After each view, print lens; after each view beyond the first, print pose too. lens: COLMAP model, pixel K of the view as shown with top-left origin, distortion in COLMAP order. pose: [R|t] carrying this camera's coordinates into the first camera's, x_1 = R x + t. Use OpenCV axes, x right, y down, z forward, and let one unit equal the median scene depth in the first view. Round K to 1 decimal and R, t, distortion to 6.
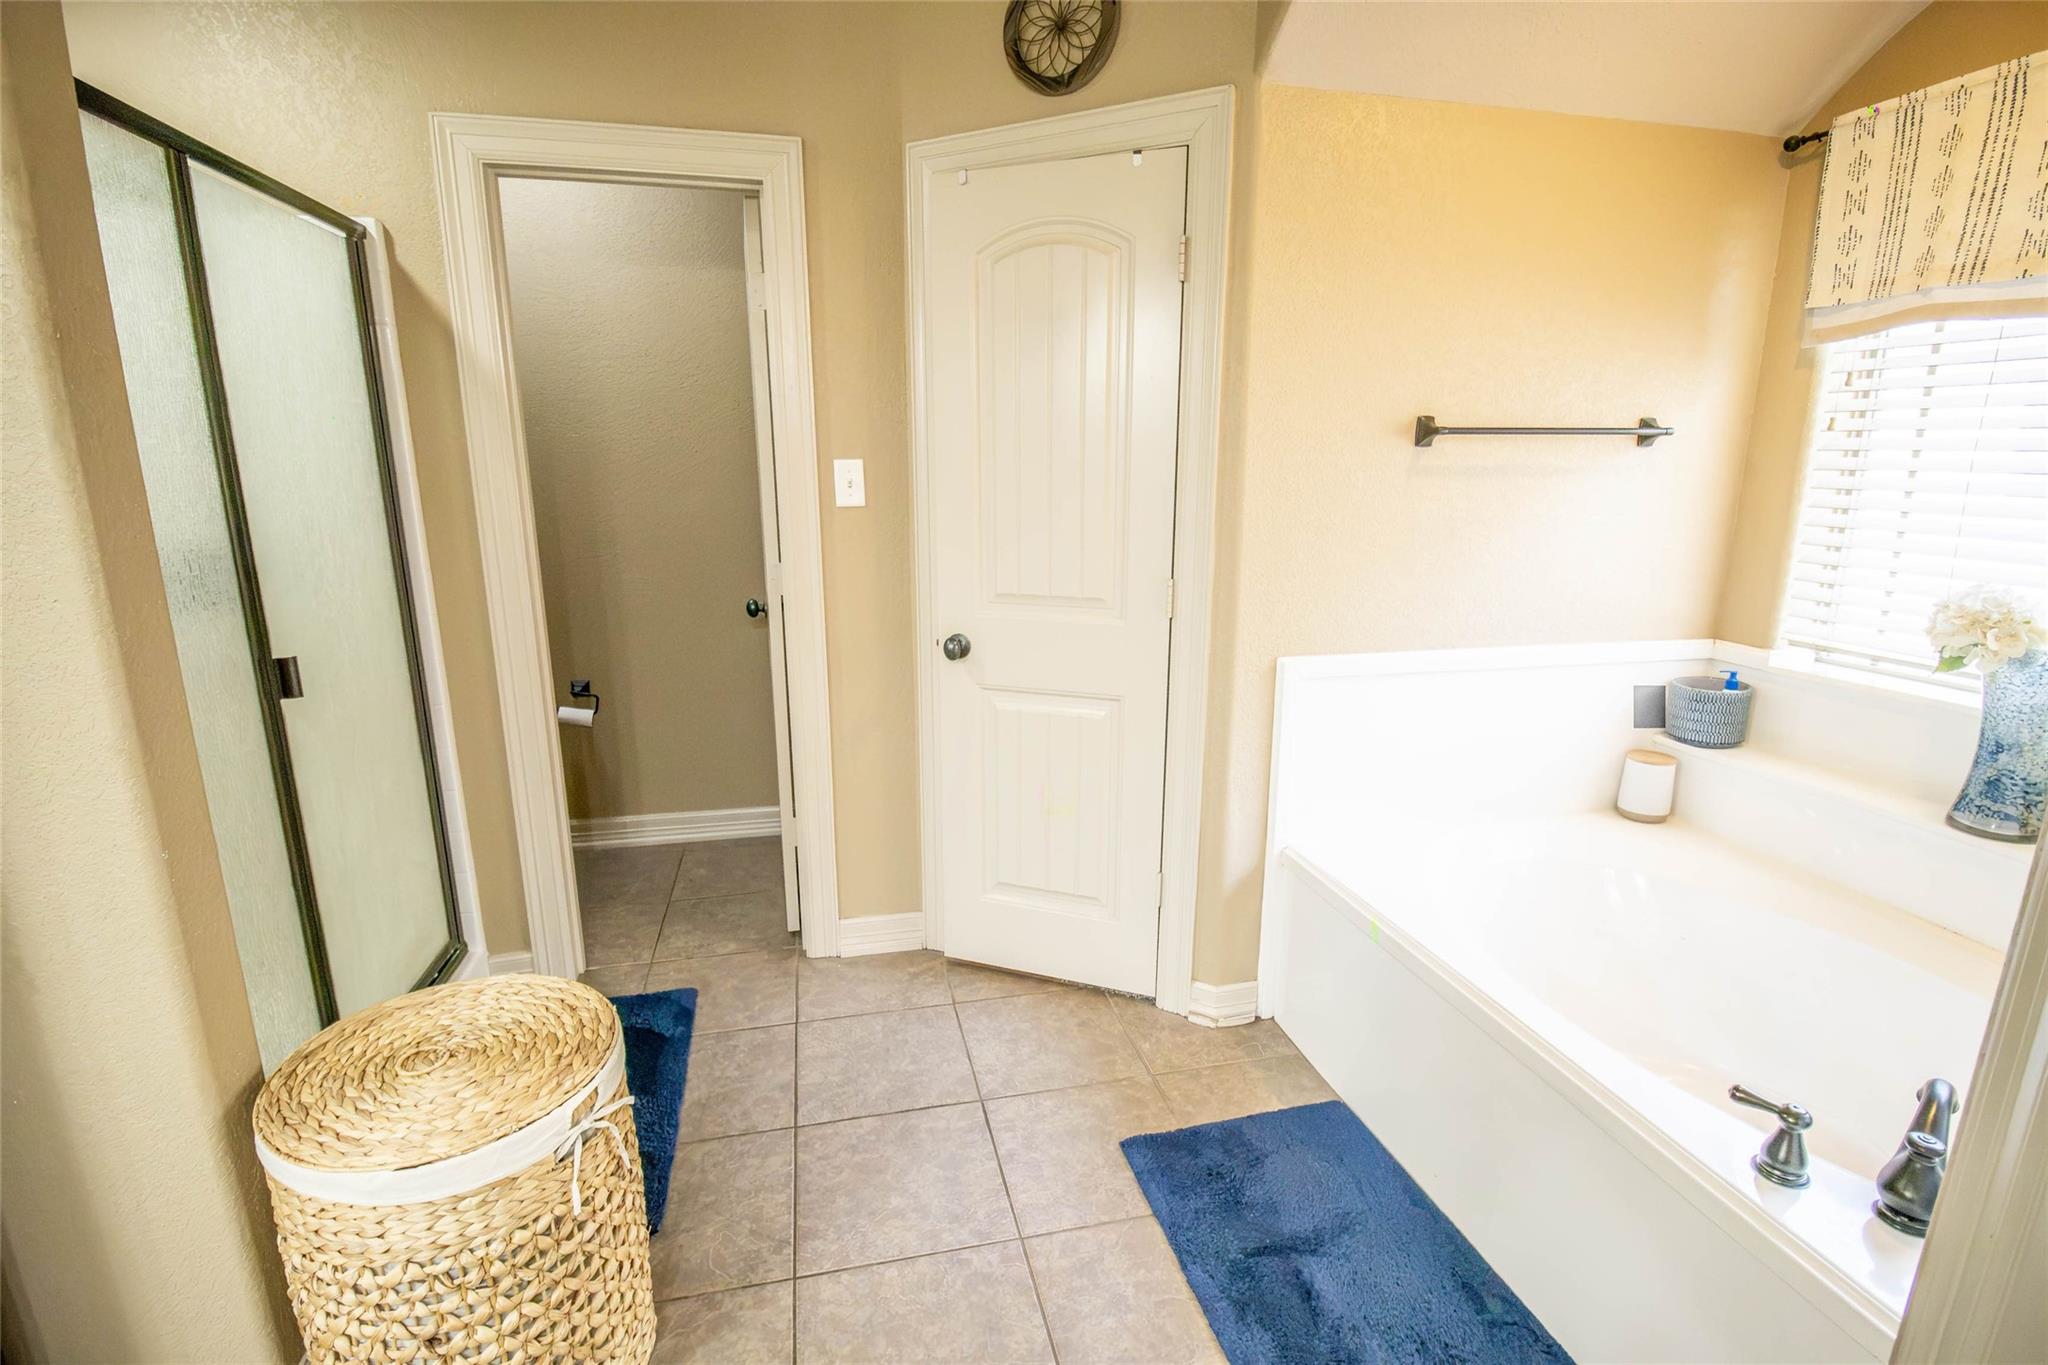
lens RADIAL K [[955.3, 0, 1017.3], [0, 955.3, 697.0], [0, 0, 1]] dist [-0.023226, -0.001481]
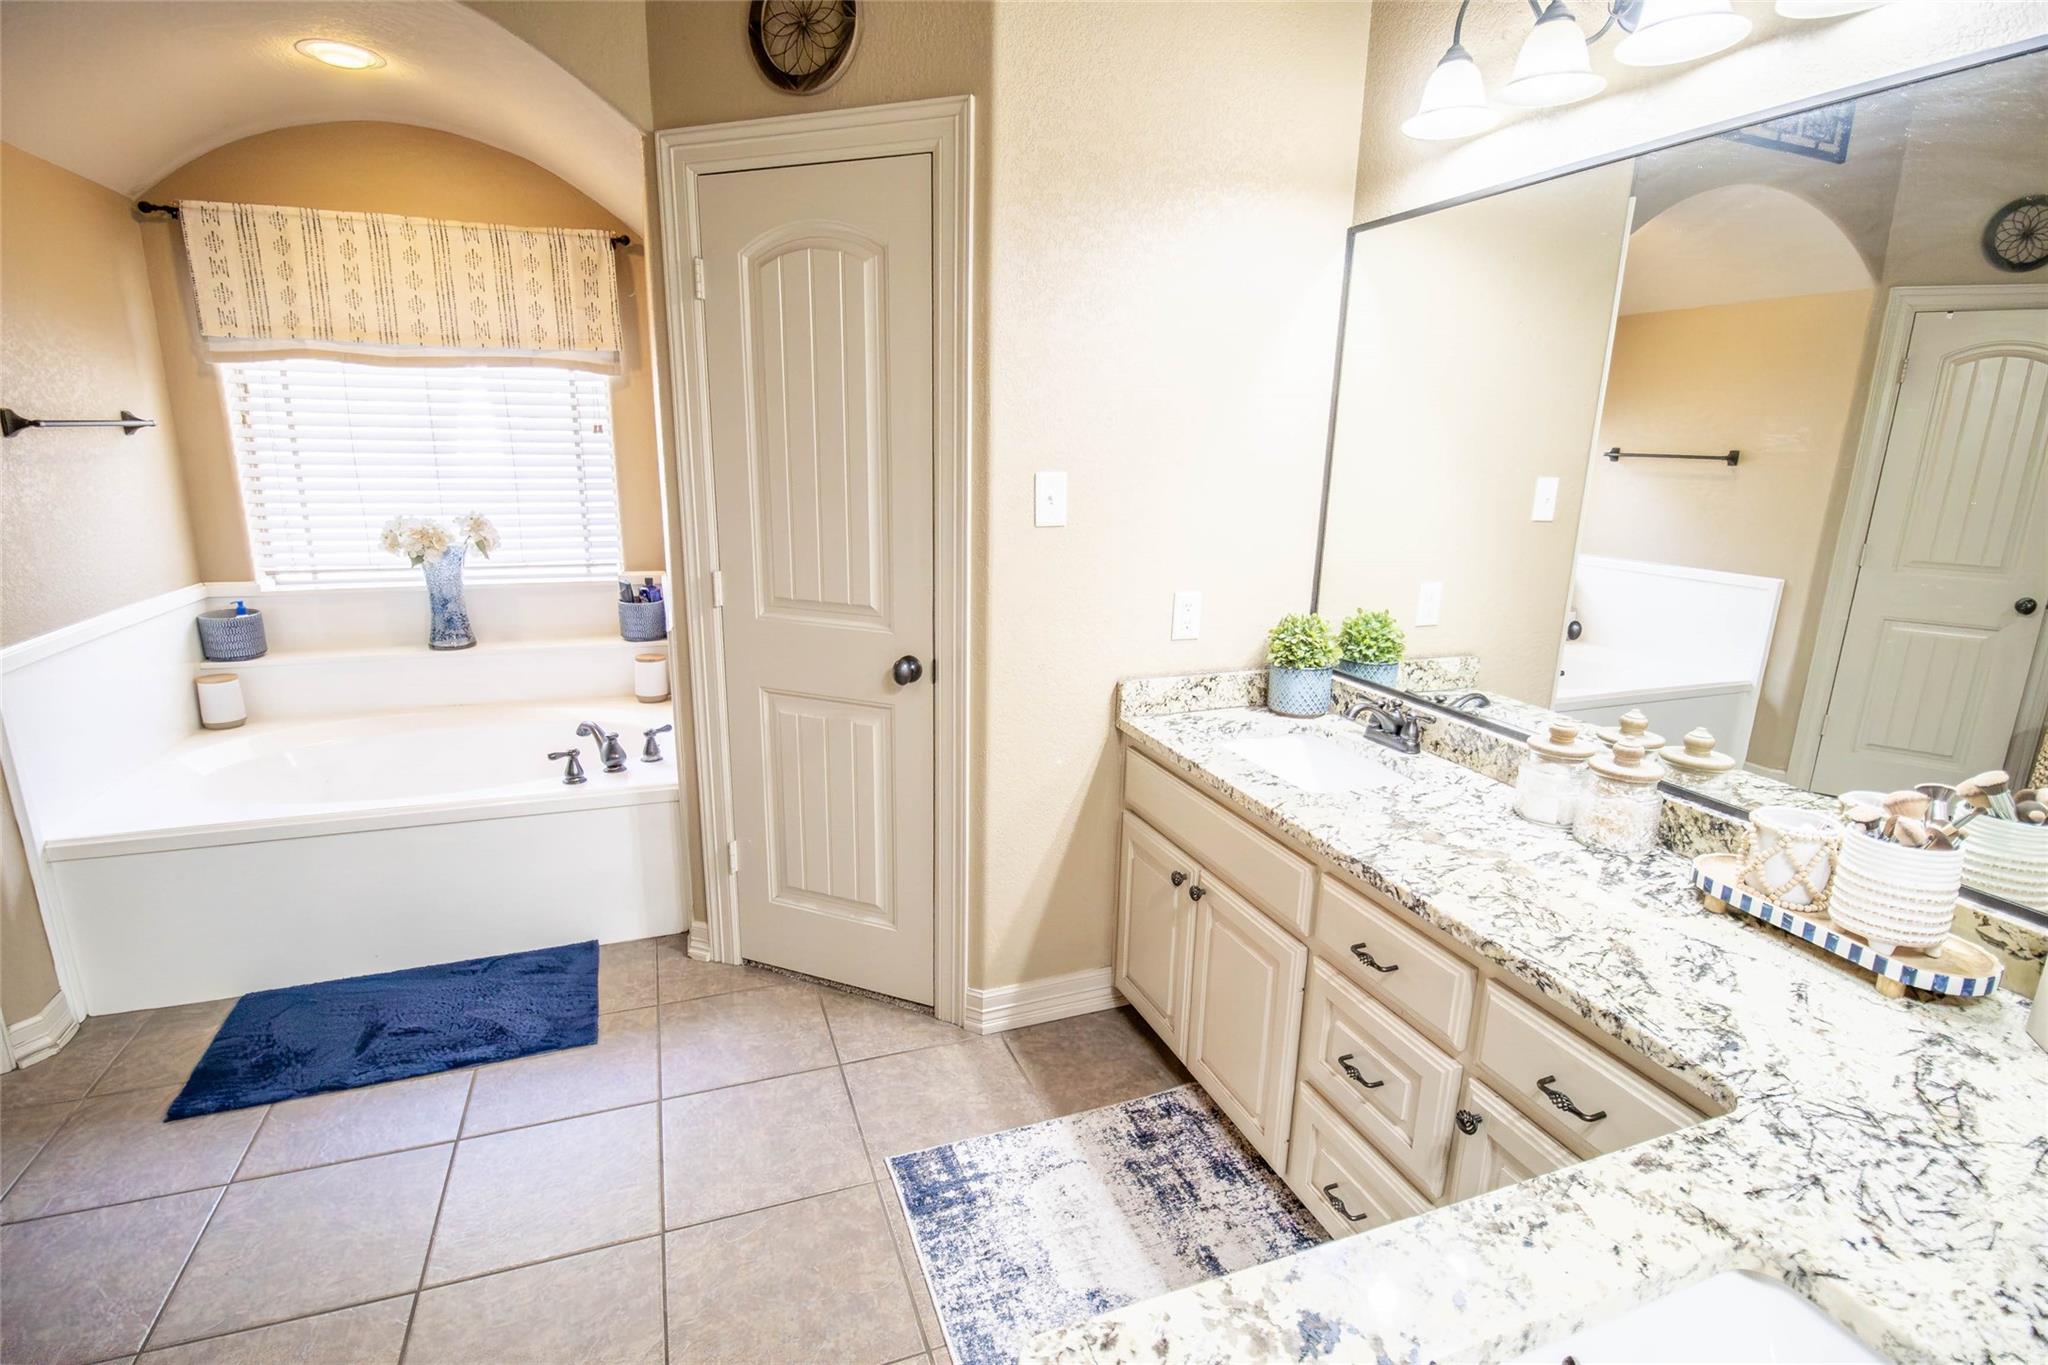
lens RADIAL K [[955.3, 0, 1036.4], [0, 955.3, 685.9], [0, 0, 1]] dist [-0.023226, -0.001481]
pose [[-0.159237, -0.245068, 0.956339, -0.839933], [0.208392, 0.938529, 0.275203, -0.051636], [-0.964996, 0.243116, -0.098378, 0.068497]]
